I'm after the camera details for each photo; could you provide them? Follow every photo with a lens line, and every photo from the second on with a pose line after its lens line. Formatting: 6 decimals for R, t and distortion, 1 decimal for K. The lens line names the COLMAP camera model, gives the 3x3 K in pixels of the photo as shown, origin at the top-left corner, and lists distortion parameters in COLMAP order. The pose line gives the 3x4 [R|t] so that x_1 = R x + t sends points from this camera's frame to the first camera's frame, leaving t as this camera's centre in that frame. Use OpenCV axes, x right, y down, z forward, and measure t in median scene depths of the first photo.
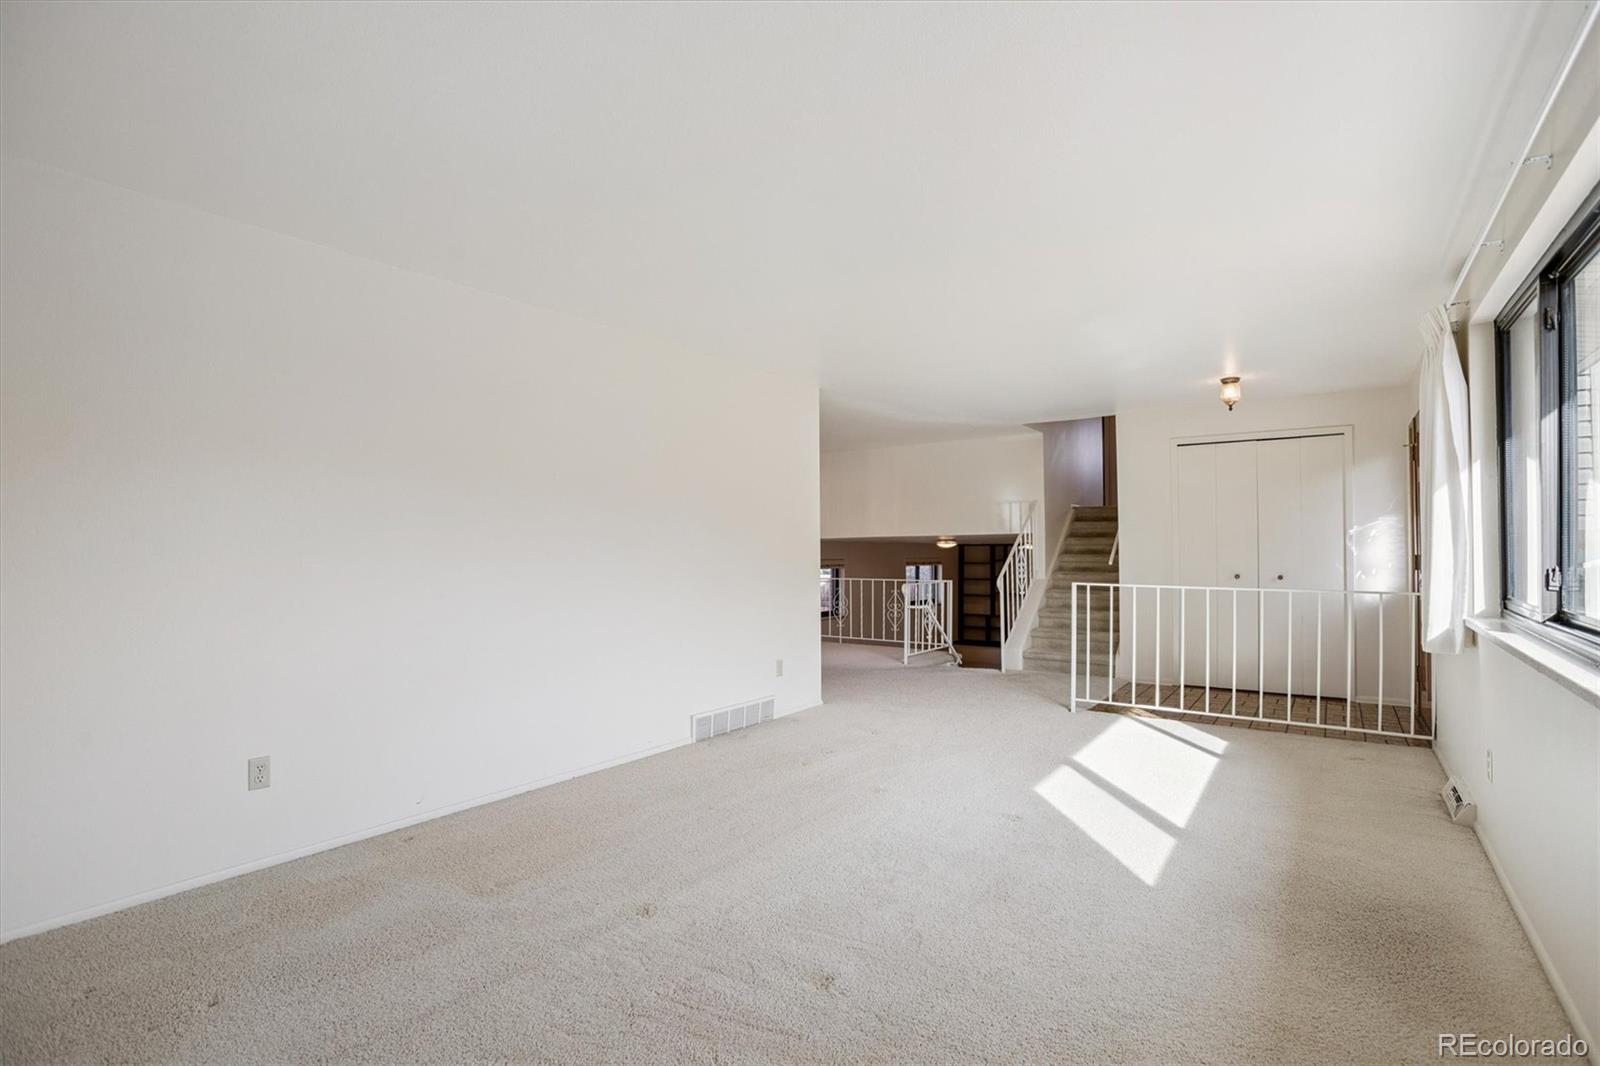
lens RADIAL K [[790.9, 0, 807.3], [0, 790.9, 541.0], [0, 0, 1]] dist [-0.004431, 0.000454]
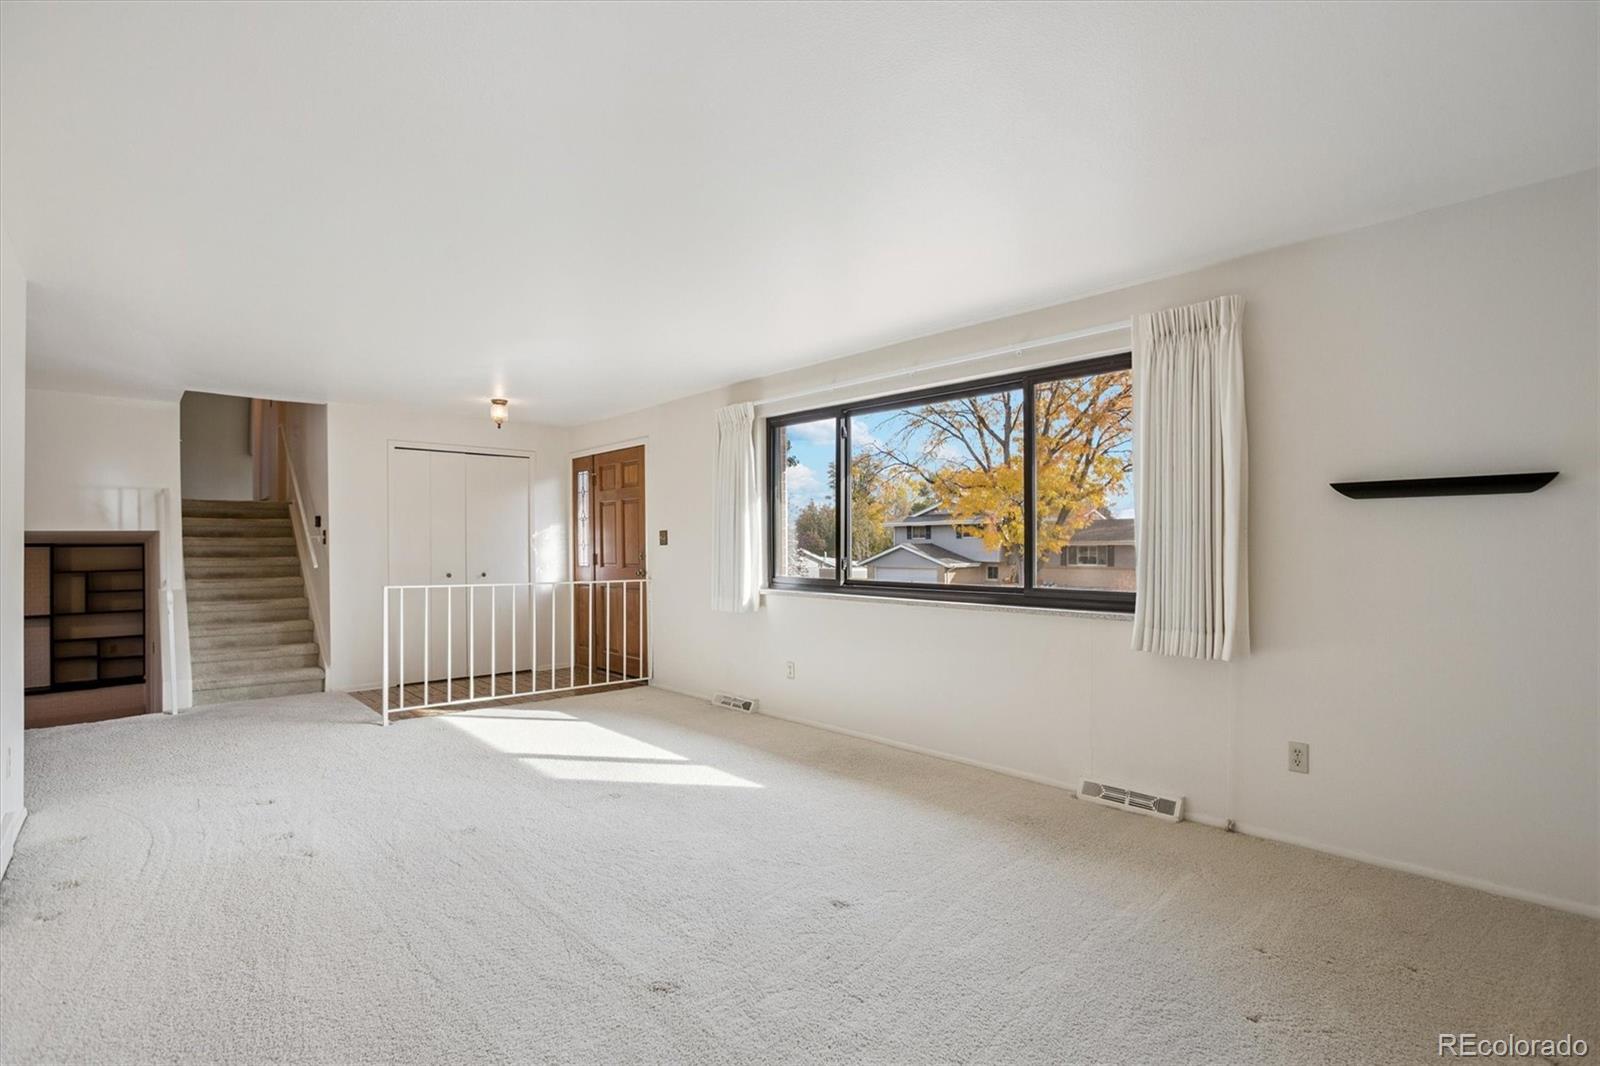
lens RADIAL K [[790.9, 0, 811.6], [0, 790.9, 534.4], [0, 0, 1]] dist [-0.004431, 0.000454]
pose [[0.203972, 0.014906, 0.978863, -0.475036], [-0.006656, 0.999882, -0.013839, 0.000266], [-0.978954, -0.003692, 0.204047, 0.318859]]
